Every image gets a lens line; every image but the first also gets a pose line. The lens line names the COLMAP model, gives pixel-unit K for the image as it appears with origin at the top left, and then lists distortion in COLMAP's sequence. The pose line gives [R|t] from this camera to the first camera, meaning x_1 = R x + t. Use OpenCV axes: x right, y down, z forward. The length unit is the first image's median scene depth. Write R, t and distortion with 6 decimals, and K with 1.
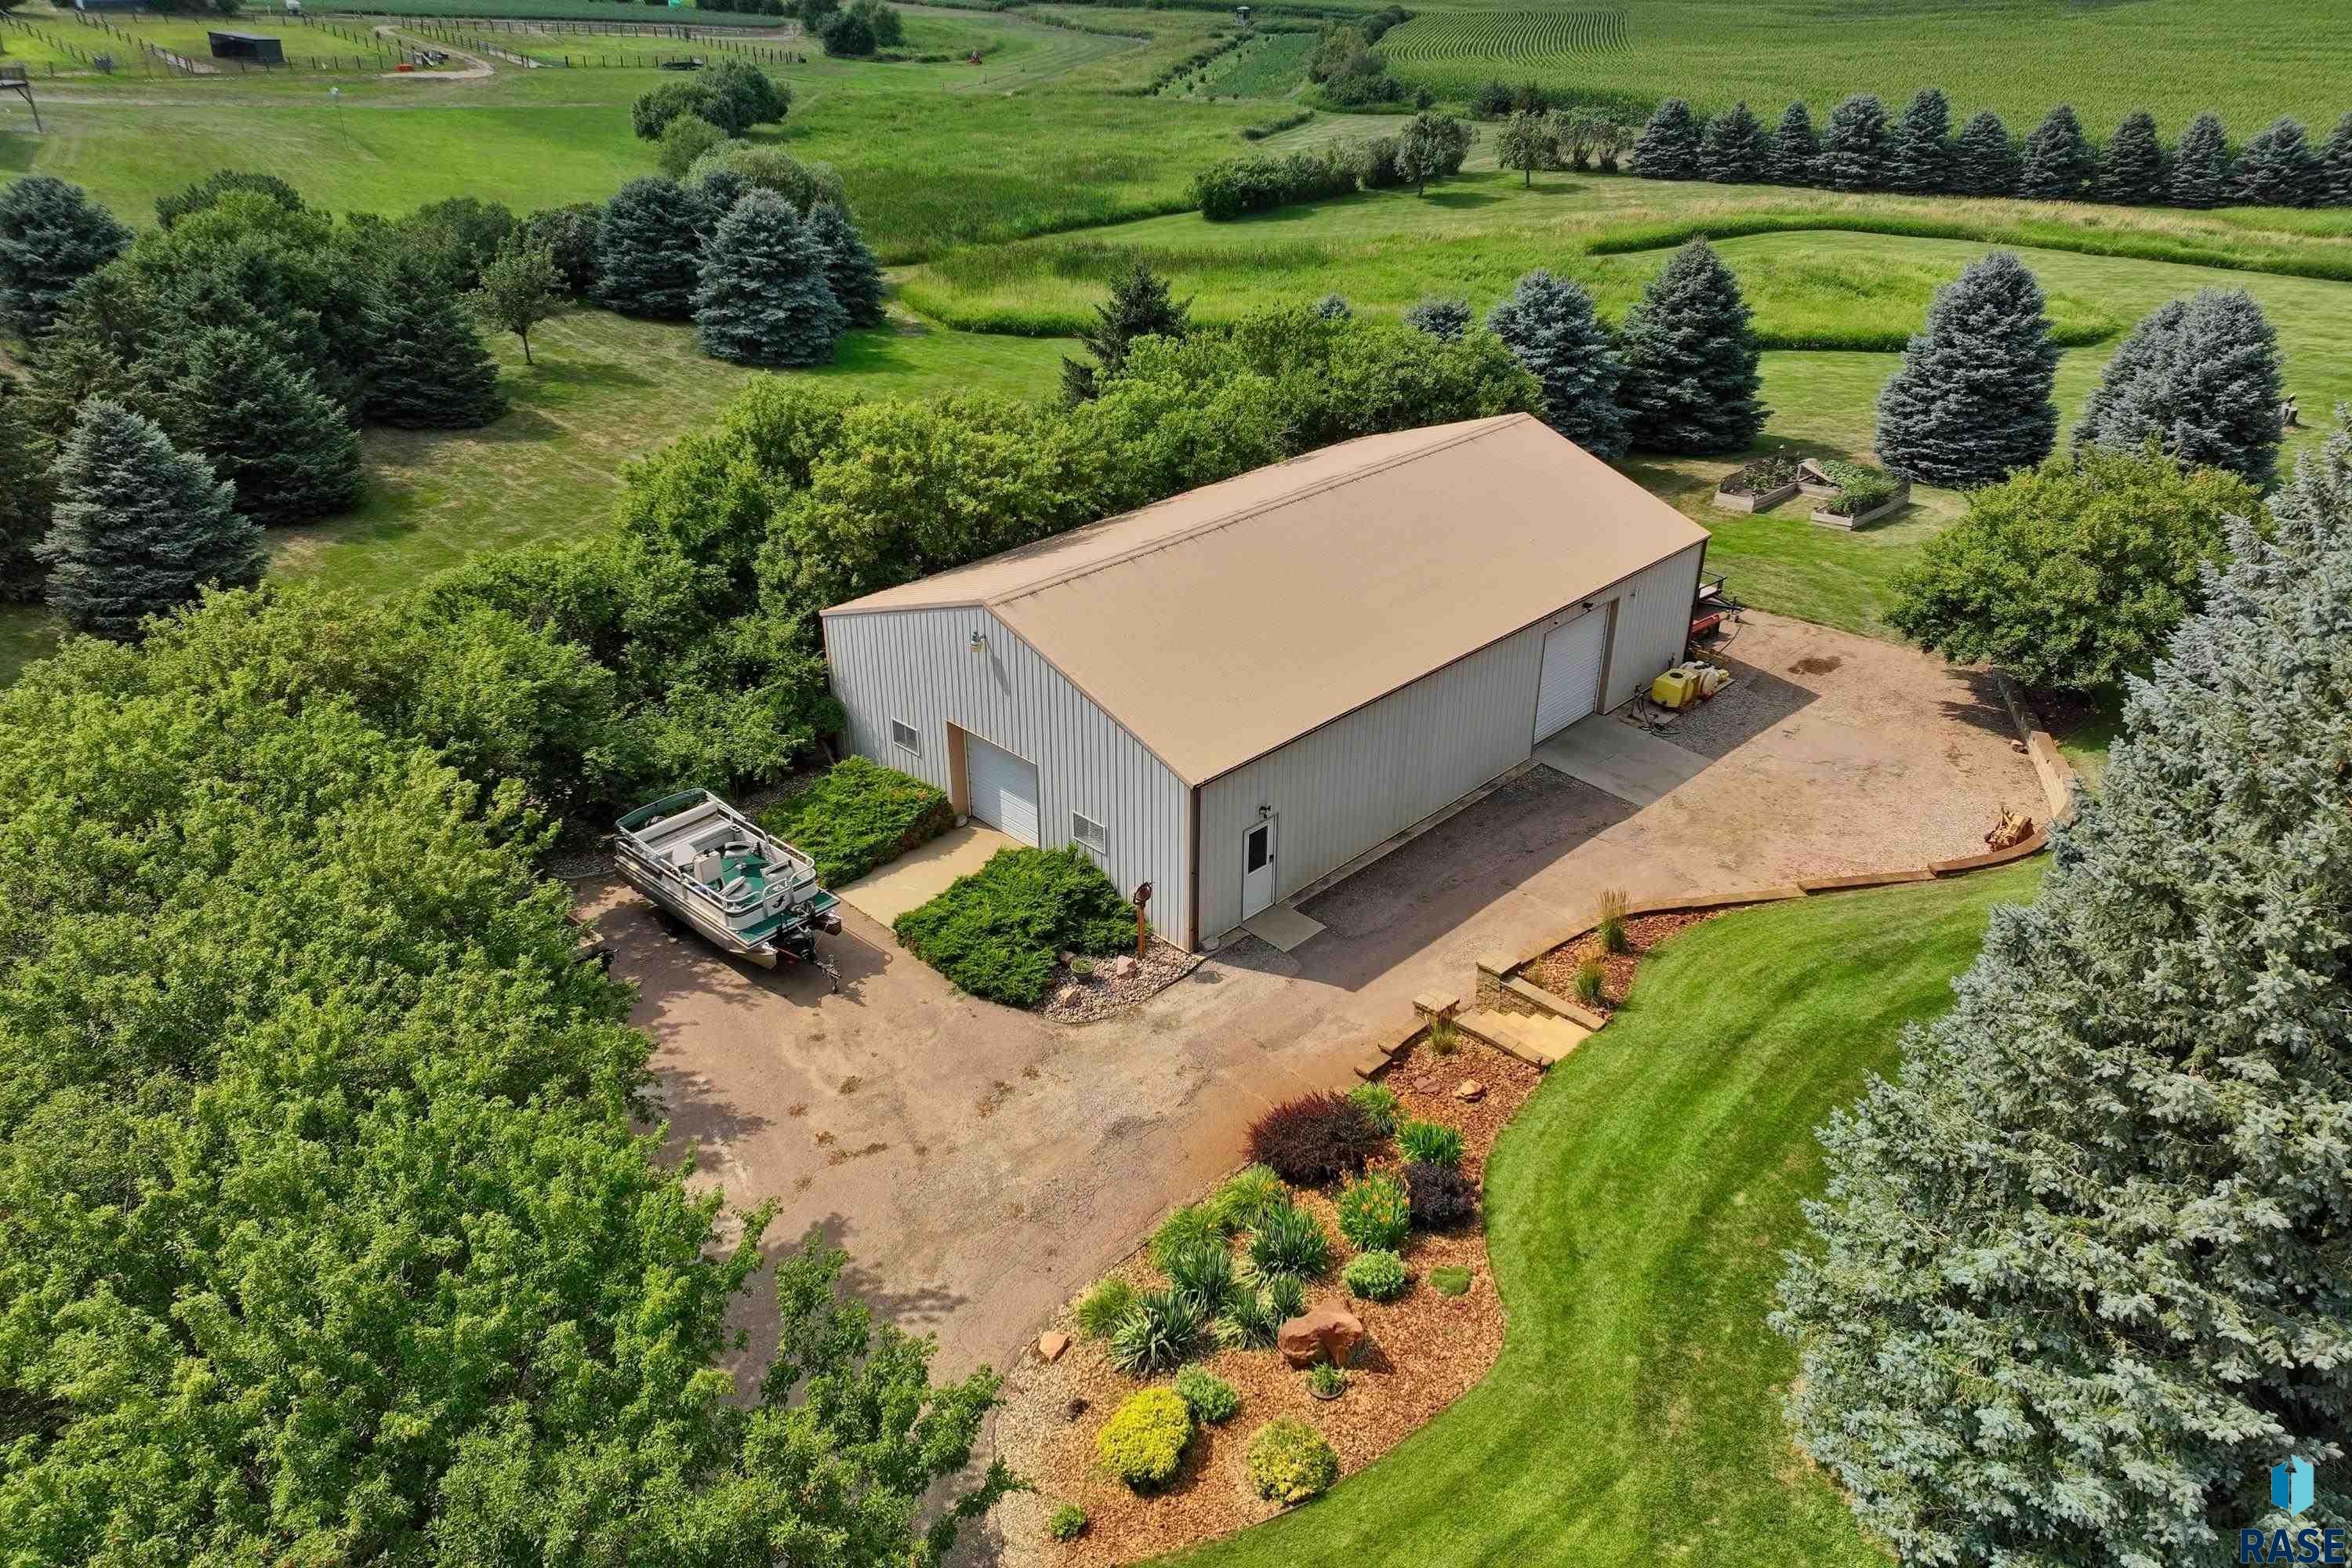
lens RADIAL K [[1645.0, 0, 1168.7], [0, 1645.0, 796.2], [0, 0, 1]] dist [0.000079, 0.016375]
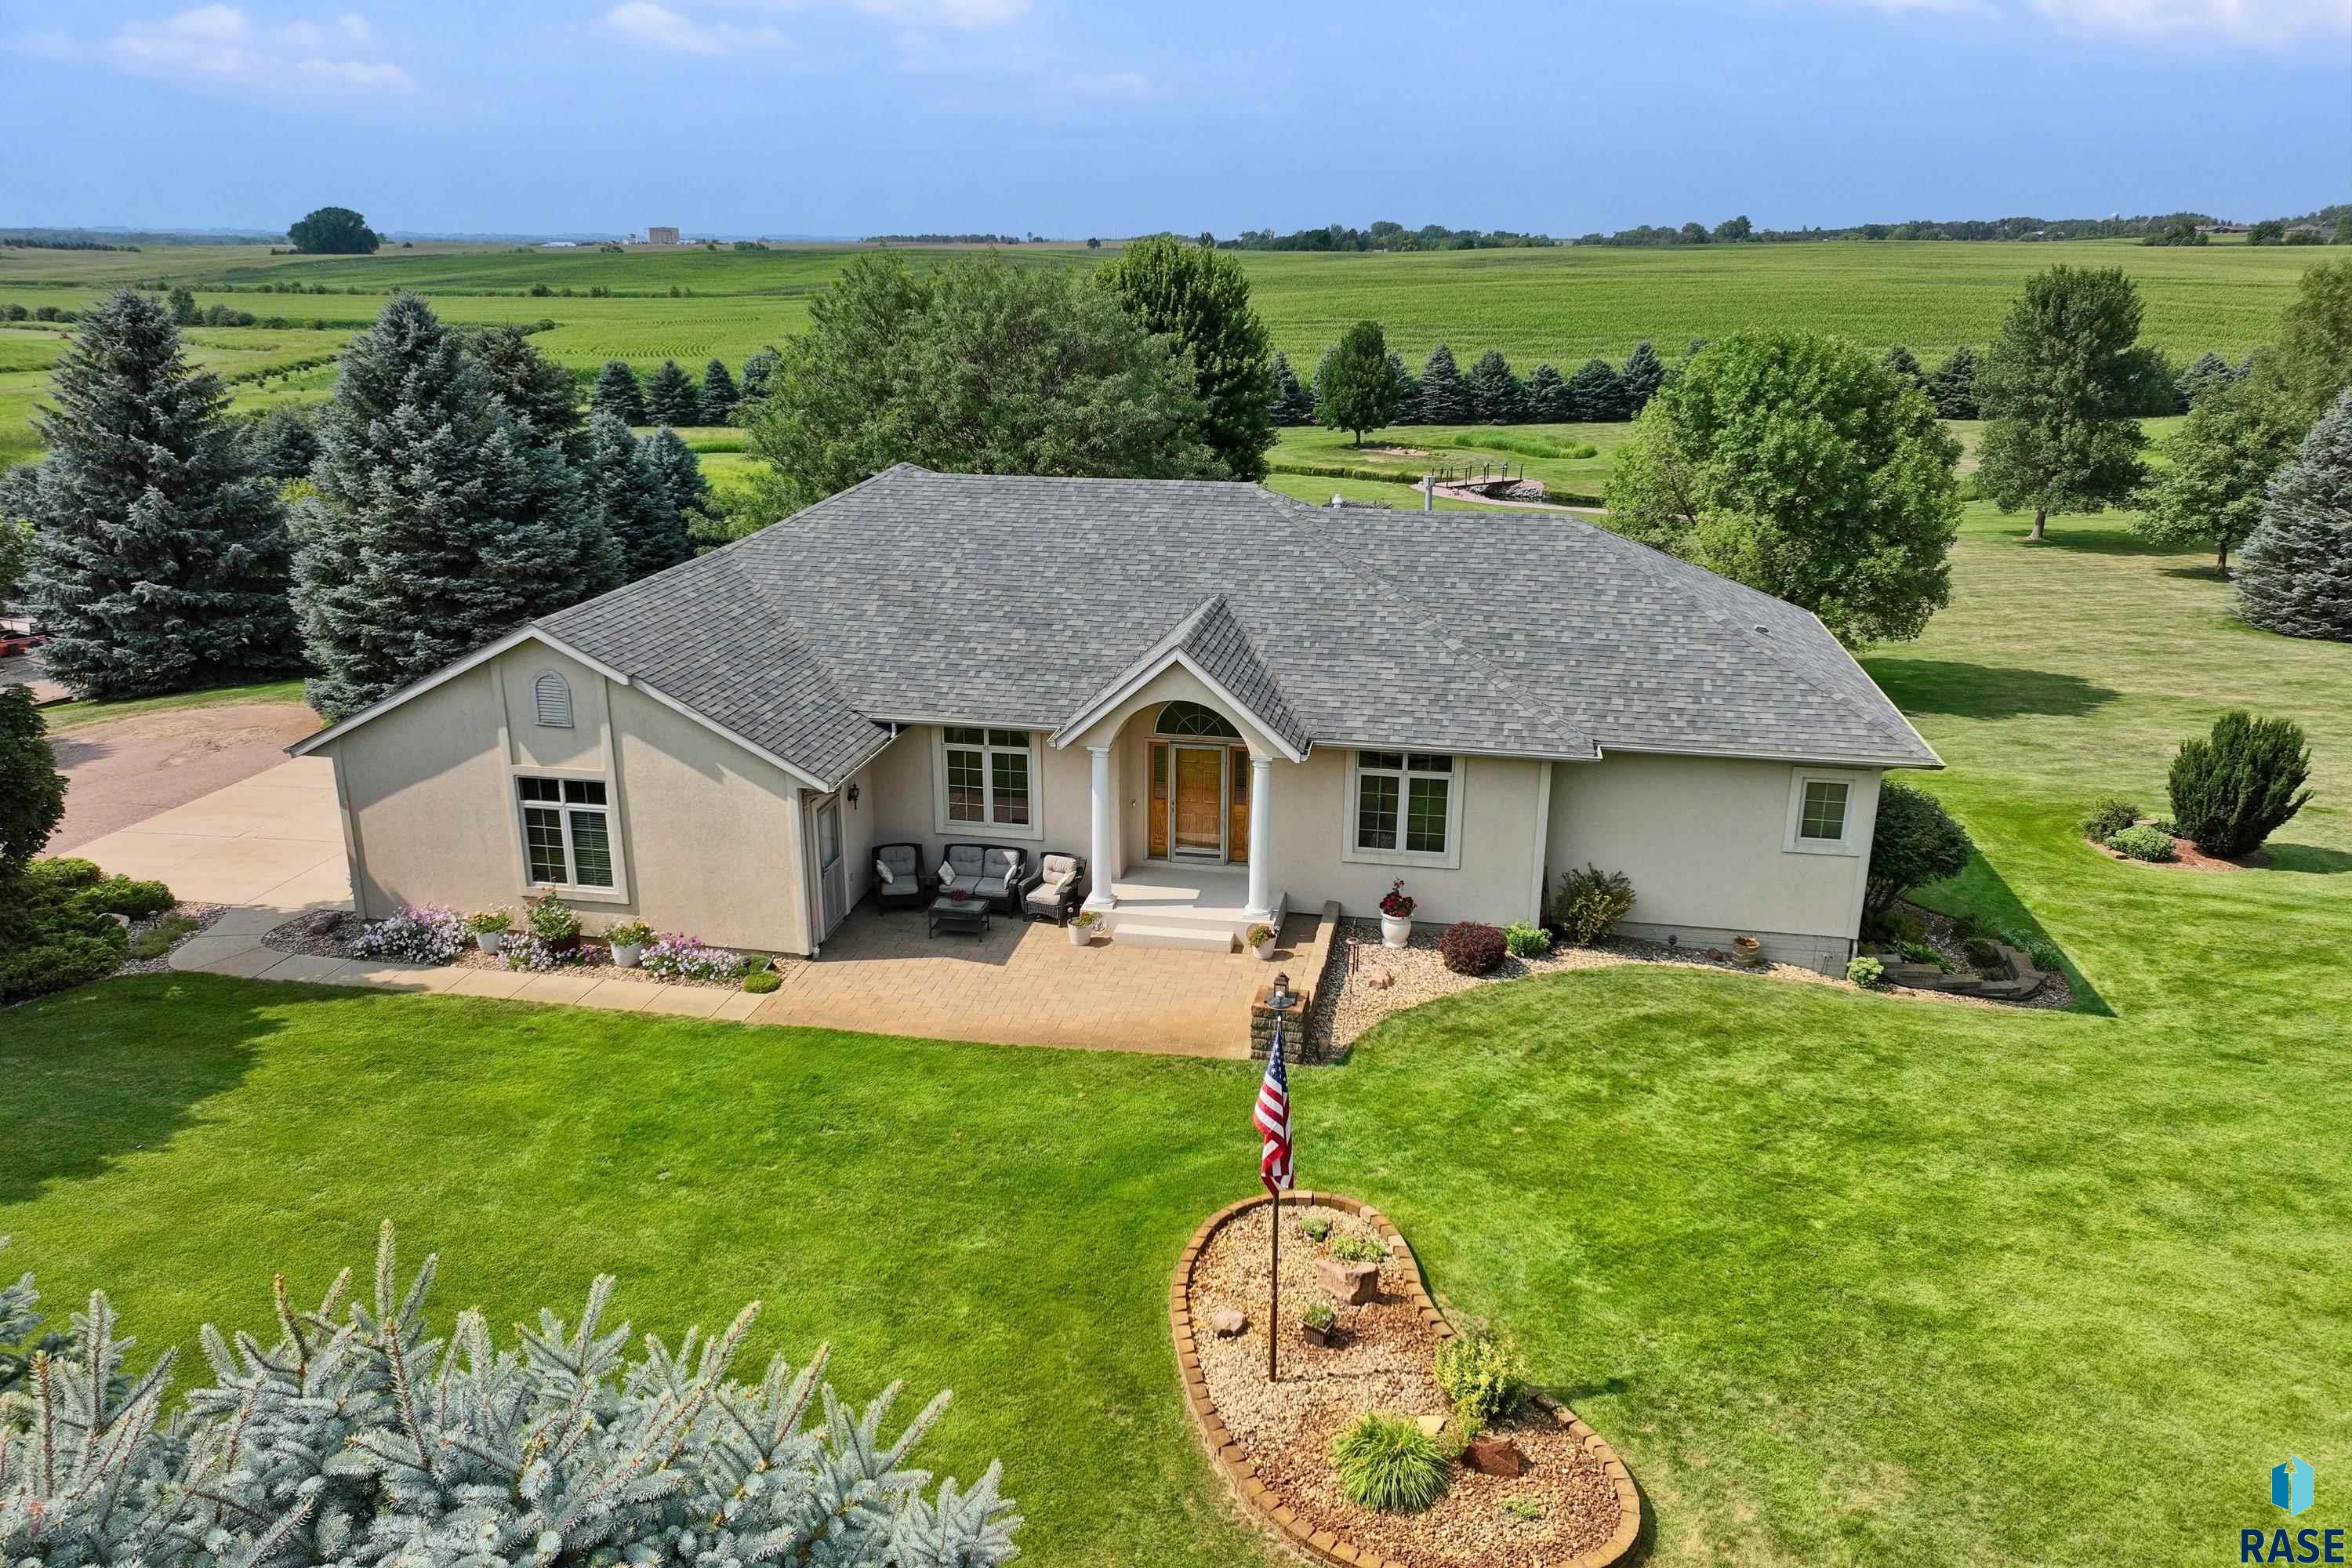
lens RADIAL K [[1645.0, 0, 1178.4], [0, 1645.0, 782.4], [0, 0, 1]] dist [0.000079, 0.016375]
pose [[0.925065, -0.119168, 0.360628, 0.268996], [0.183876, 0.971329, -0.150697, 0.143180], [-0.332330, 0.205716, 0.920455, -0.179936]]
